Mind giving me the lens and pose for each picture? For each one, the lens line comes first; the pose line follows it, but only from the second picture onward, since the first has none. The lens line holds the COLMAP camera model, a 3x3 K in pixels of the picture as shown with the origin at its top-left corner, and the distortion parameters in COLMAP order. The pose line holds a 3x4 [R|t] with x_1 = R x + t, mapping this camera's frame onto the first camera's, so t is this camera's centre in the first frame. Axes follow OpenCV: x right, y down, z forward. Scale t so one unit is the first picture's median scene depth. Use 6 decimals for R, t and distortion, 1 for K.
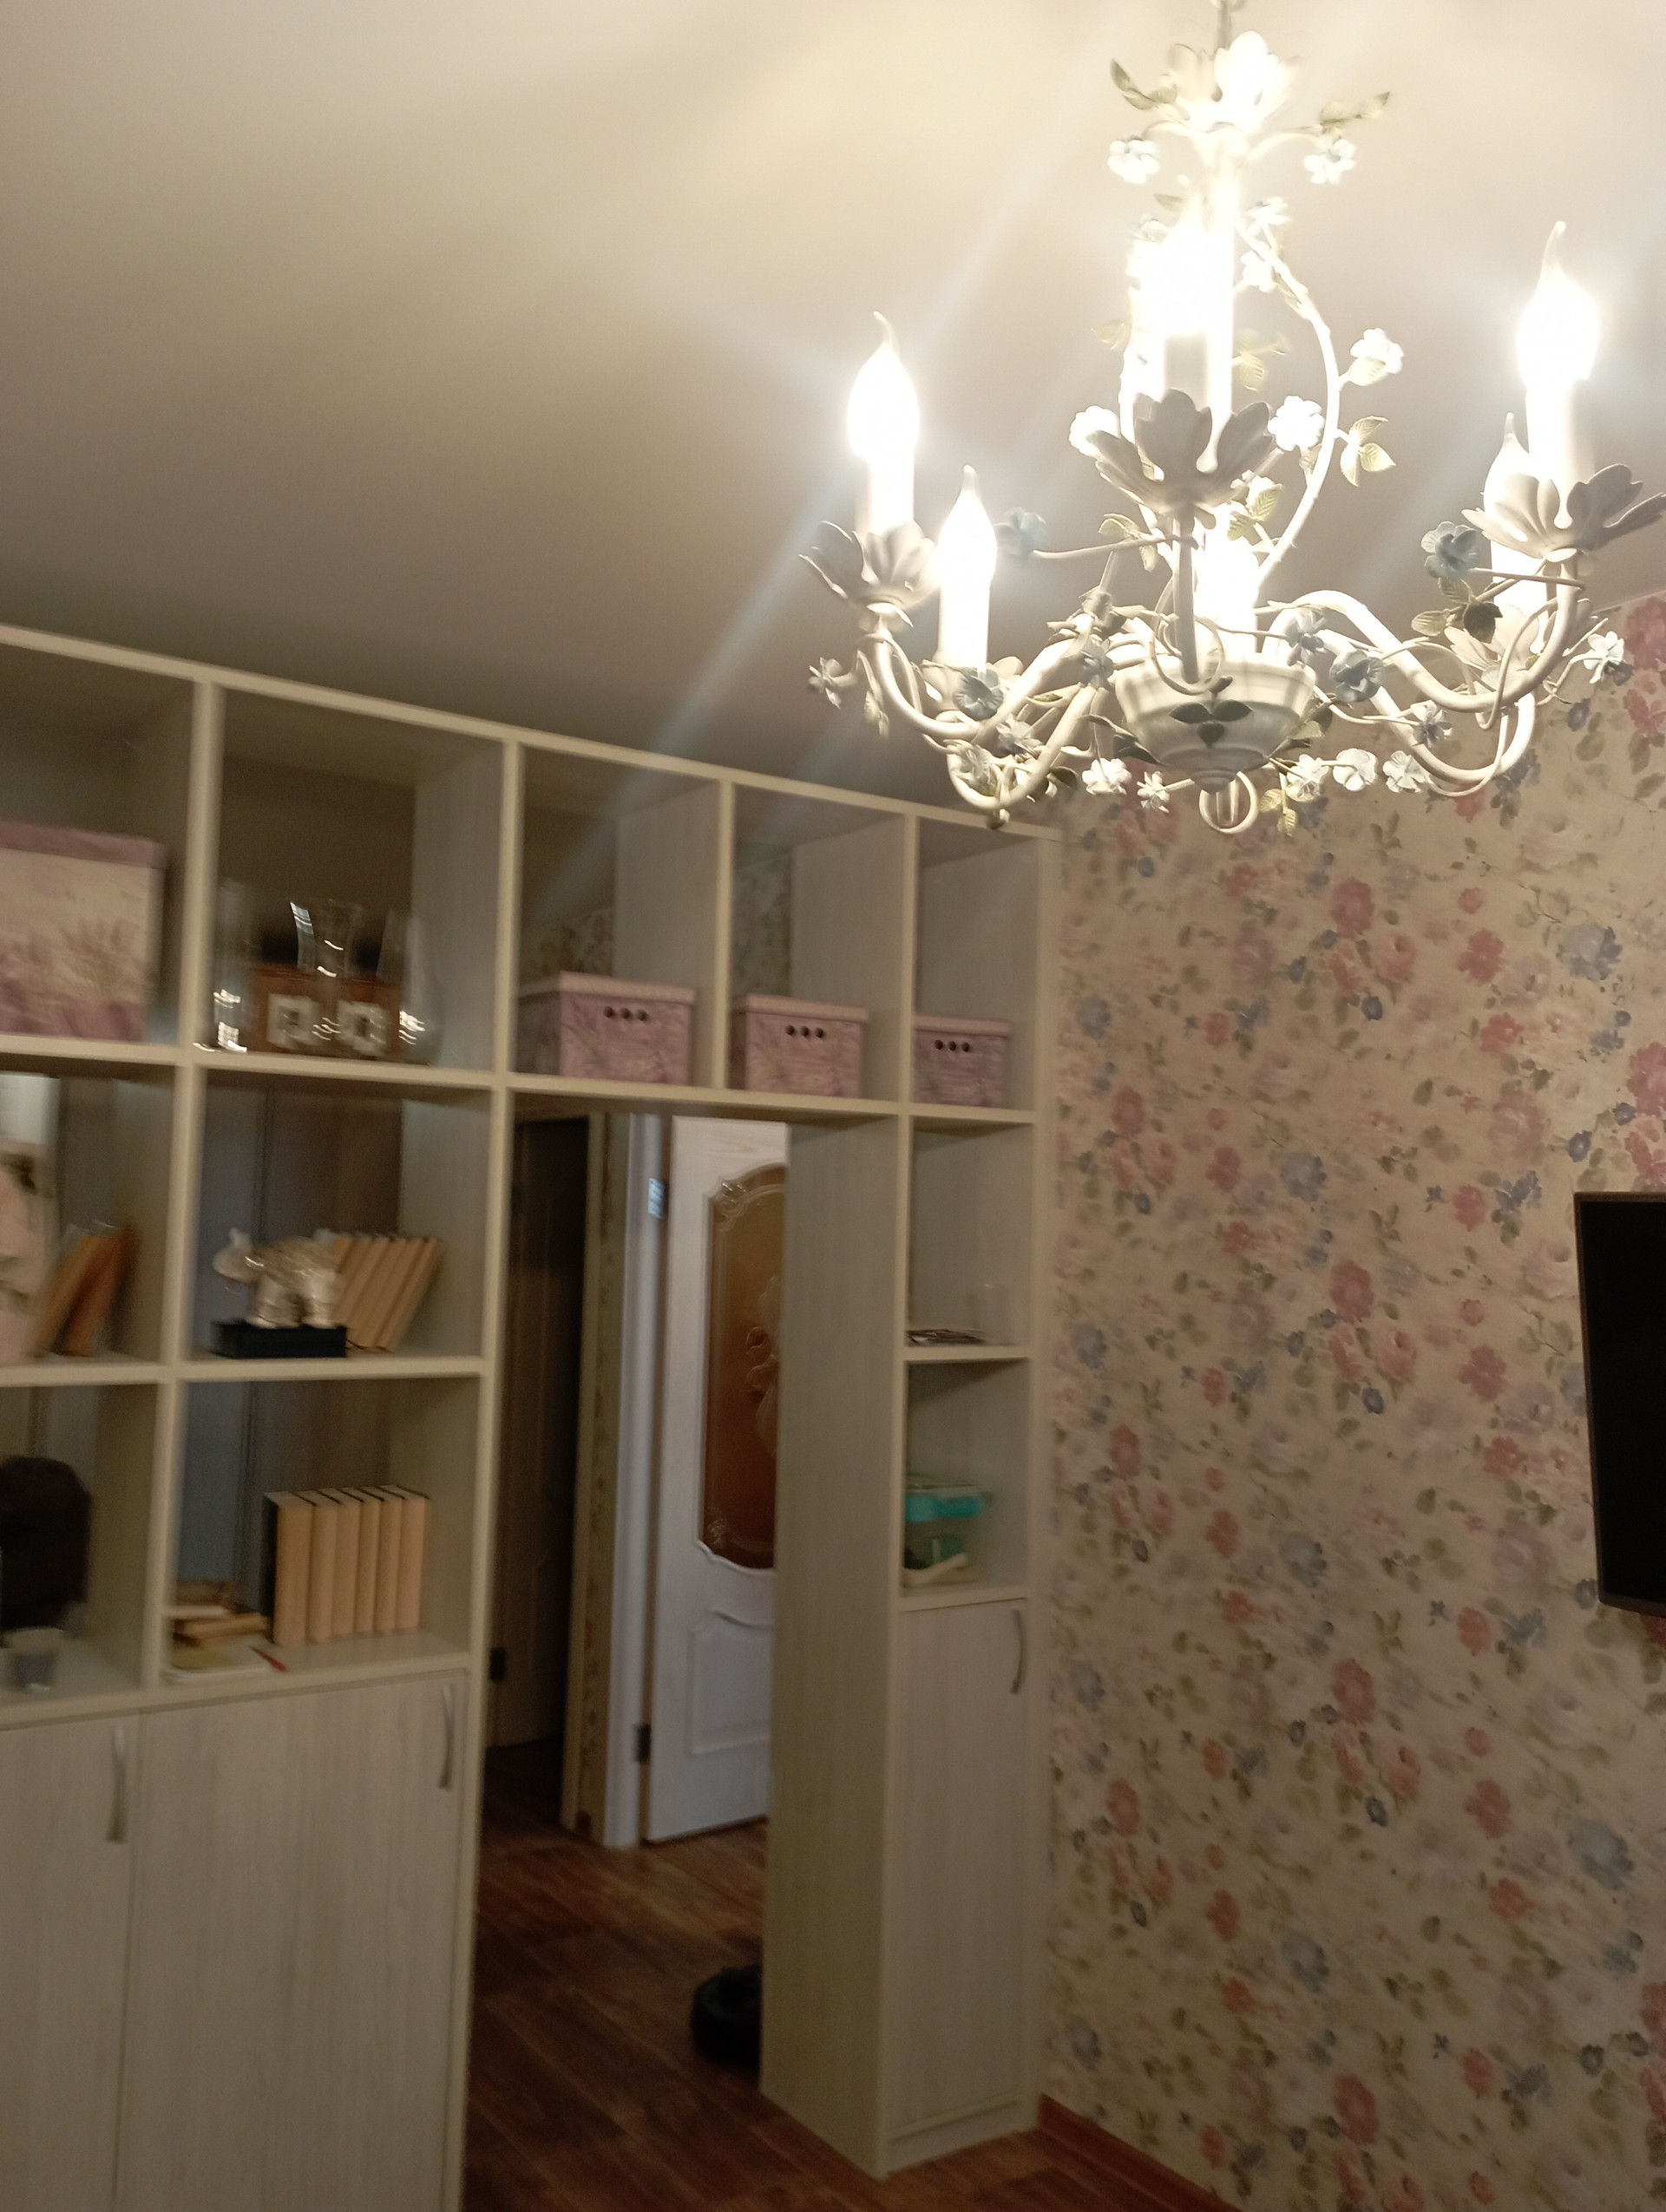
lens RADIAL K [[1817.5, 0, 807.4], [0, 1817.5, 1094.5], [0, 0, 1]] dist [0.108120, -0.109346]
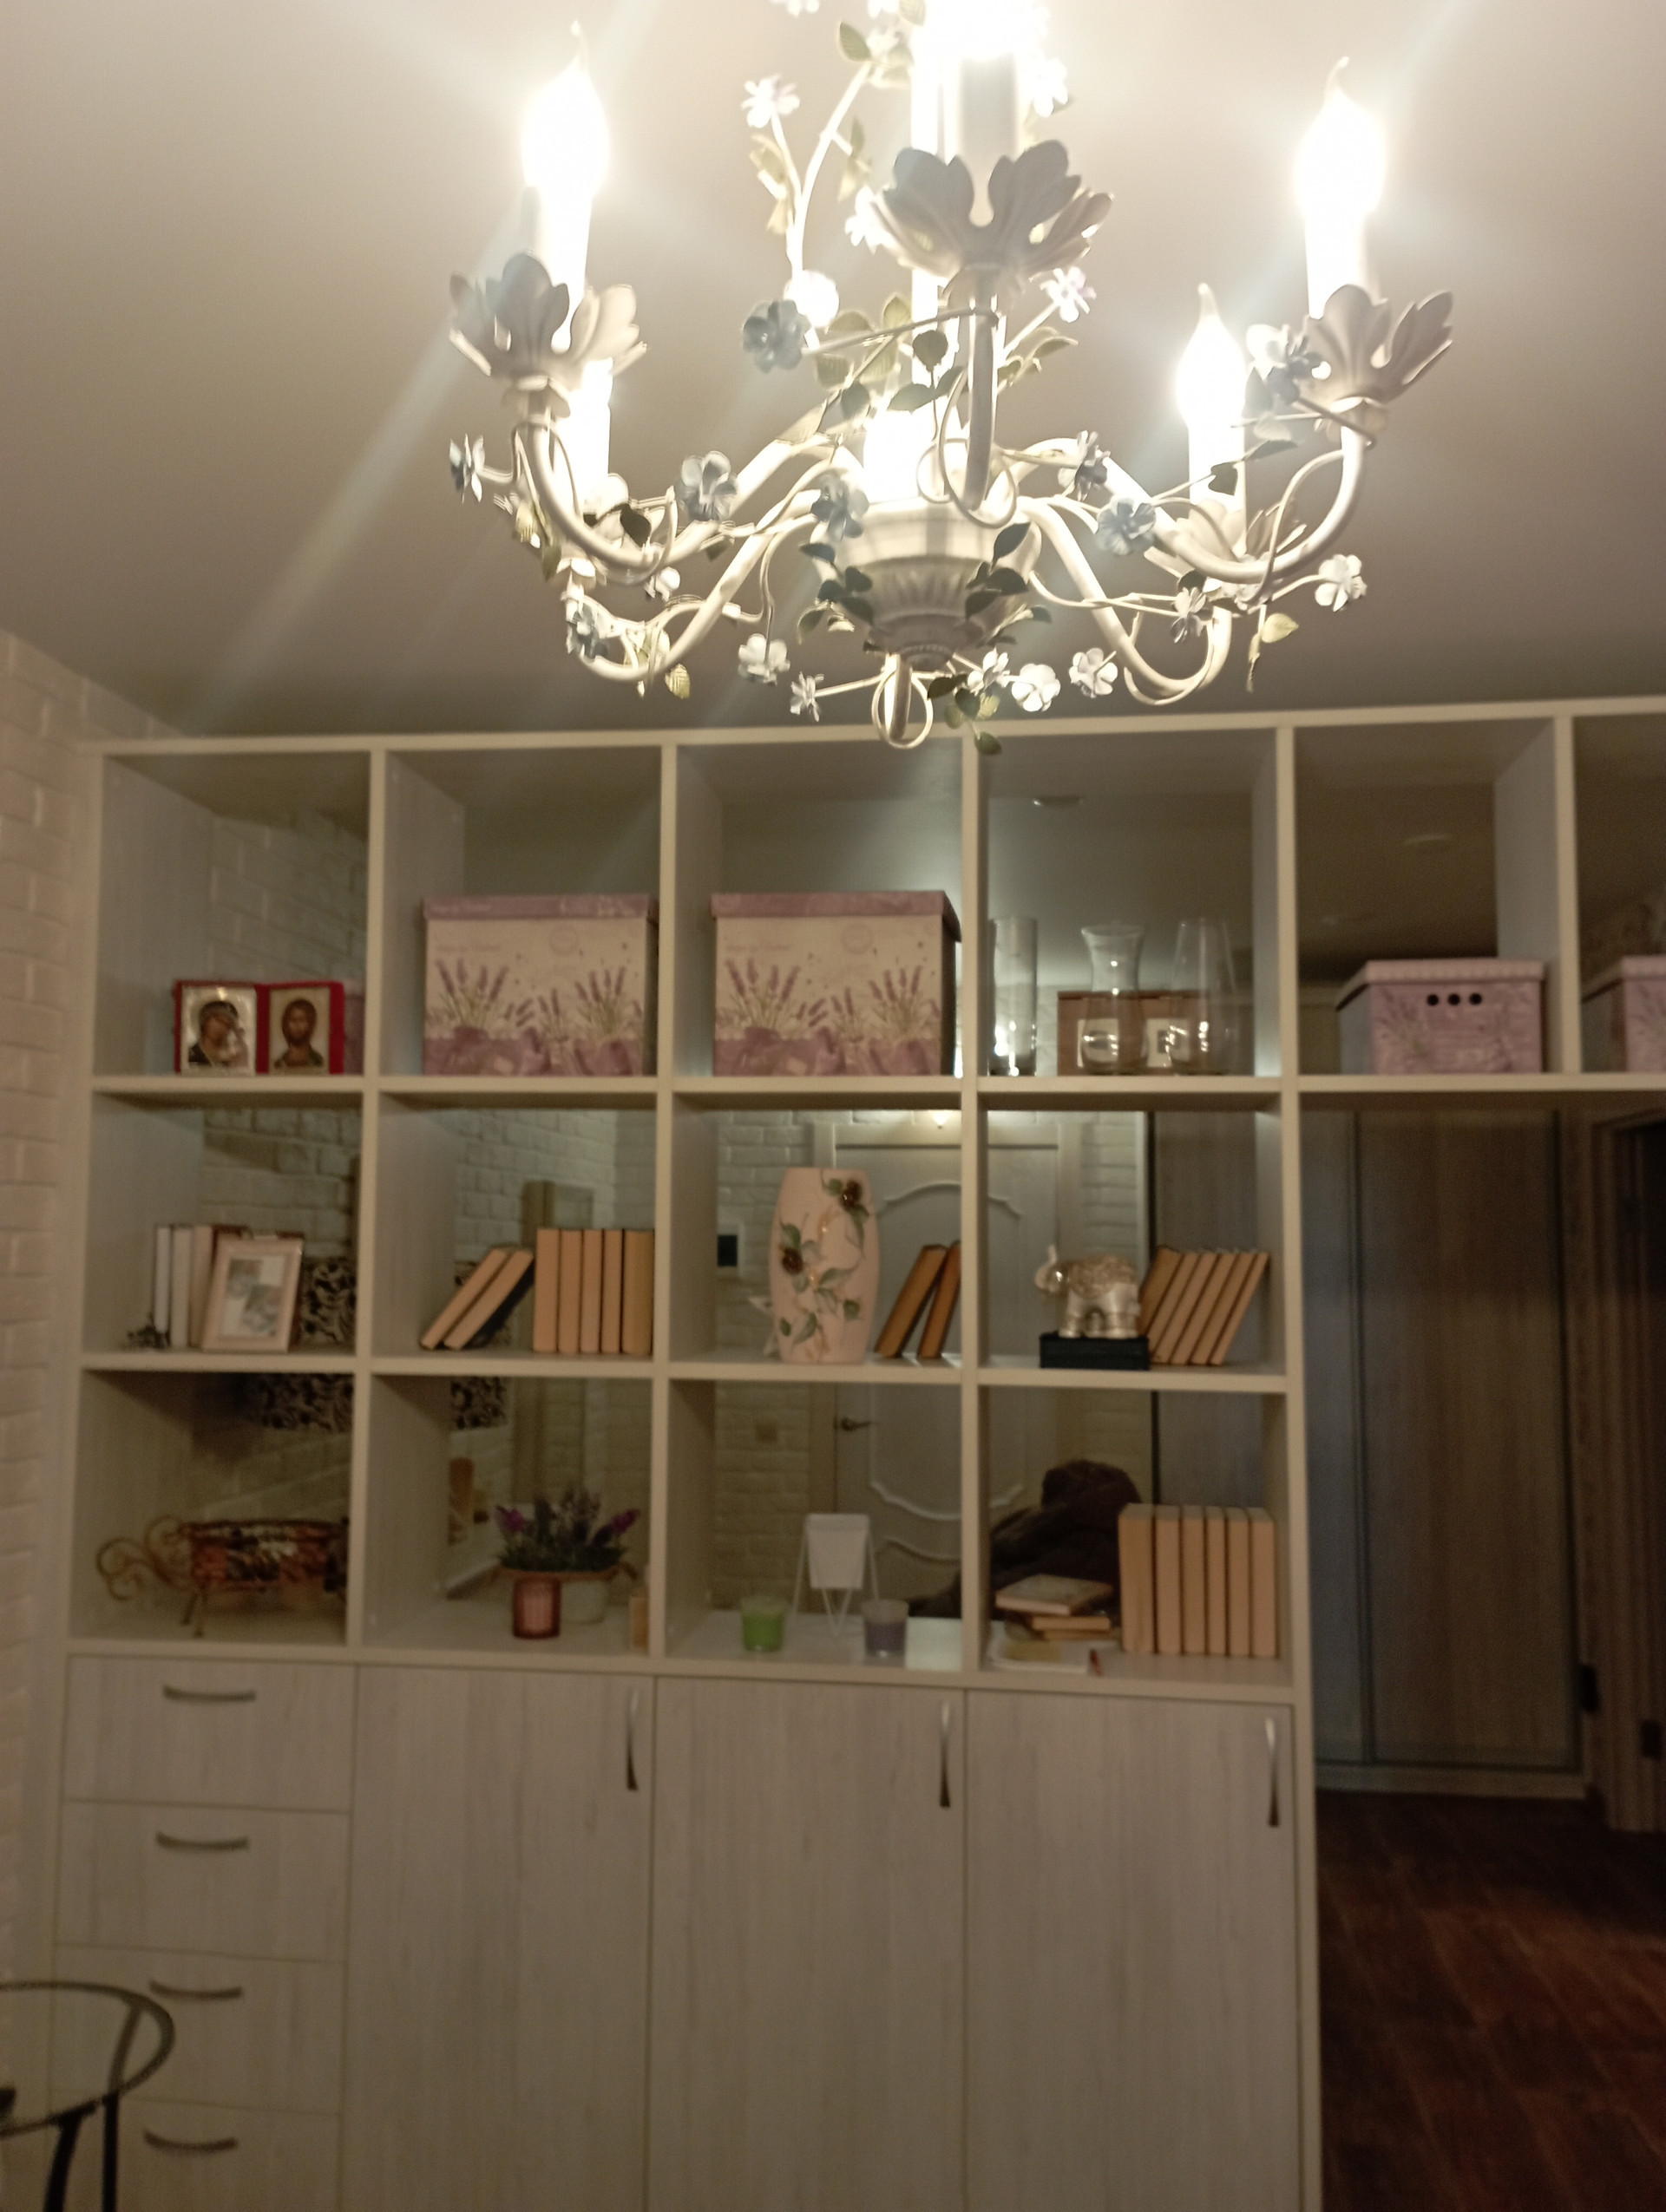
lens RADIAL K [[1745.3, 0, 833.0], [0, 1745.3, 1106.0], [0, 0, 1]] dist [0.074322, -0.002293]
pose [[0.760056, -0.068201, -0.646269, 0.242312], [0.061973, 0.997552, -0.032388, 0.018712], [0.646896, -0.015435, 0.762422, 0.153748]]
